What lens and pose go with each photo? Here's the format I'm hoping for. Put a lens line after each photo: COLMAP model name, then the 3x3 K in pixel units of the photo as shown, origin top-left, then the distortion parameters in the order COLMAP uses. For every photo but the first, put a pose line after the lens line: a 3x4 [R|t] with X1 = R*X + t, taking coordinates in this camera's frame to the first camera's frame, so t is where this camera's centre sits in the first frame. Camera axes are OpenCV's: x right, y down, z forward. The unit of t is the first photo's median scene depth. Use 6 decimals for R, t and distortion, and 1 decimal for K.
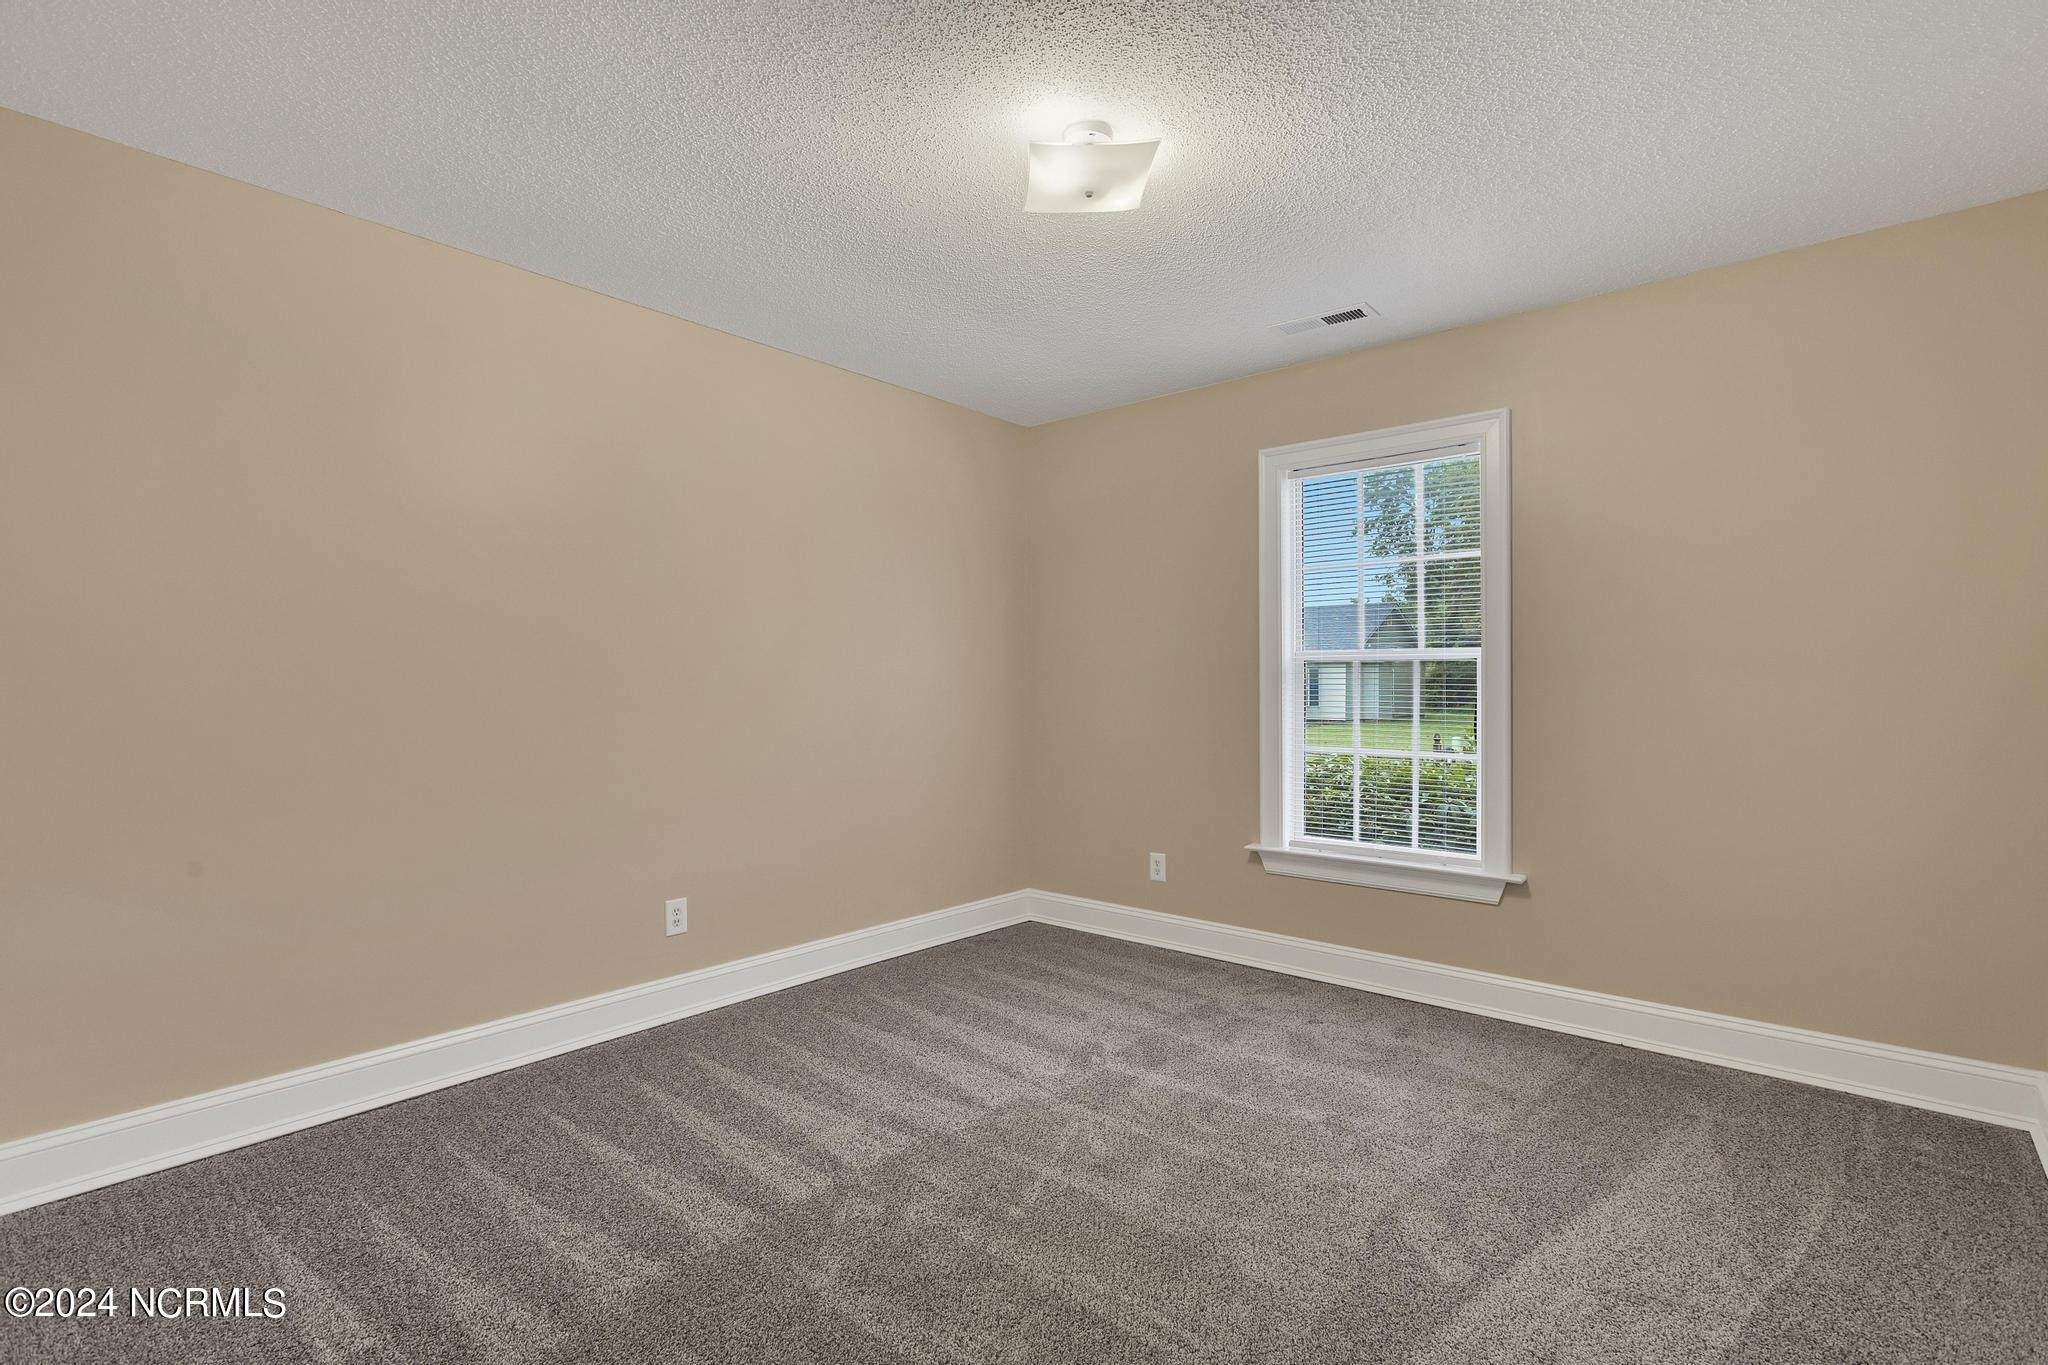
lens RADIAL K [[914.5, 0, 1021.3], [0, 914.5, 693.8], [0, 0, 1]] dist [-0.001314, 0.000773]
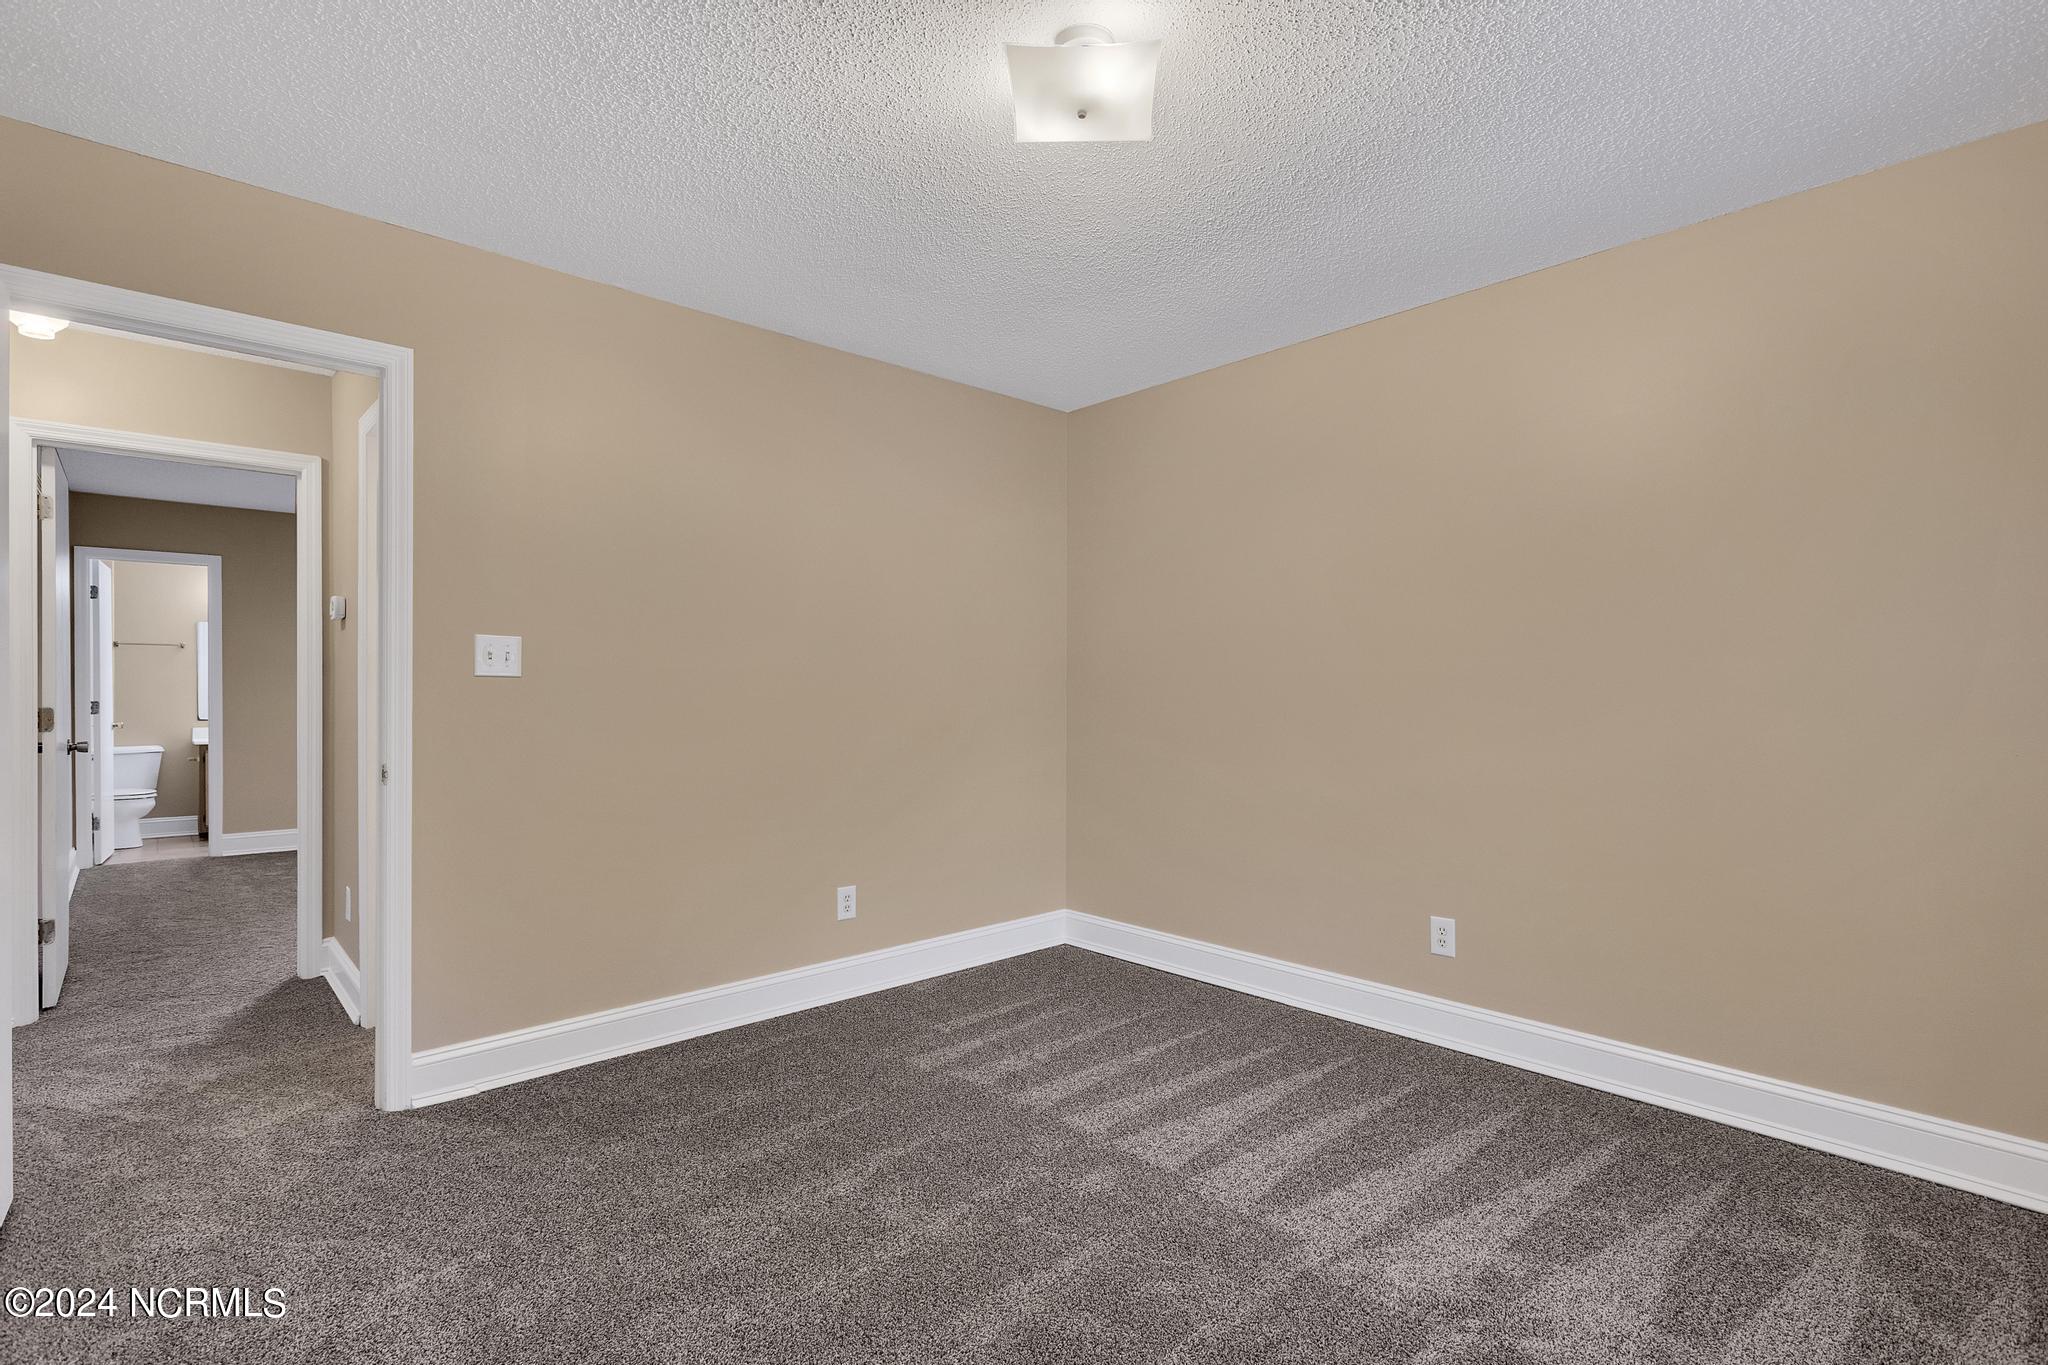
lens RADIAL K [[914.5, 0, 1021.3], [0, 914.5, 693.8], [0, 0, 1]] dist [-0.001314, 0.000773]
pose [[-0.081037, 0.007858, -0.996680, 0.798071], [-0.004229, 0.999957, 0.008227, -0.015637], [0.996702, 0.004882, -0.081001, 0.865466]]
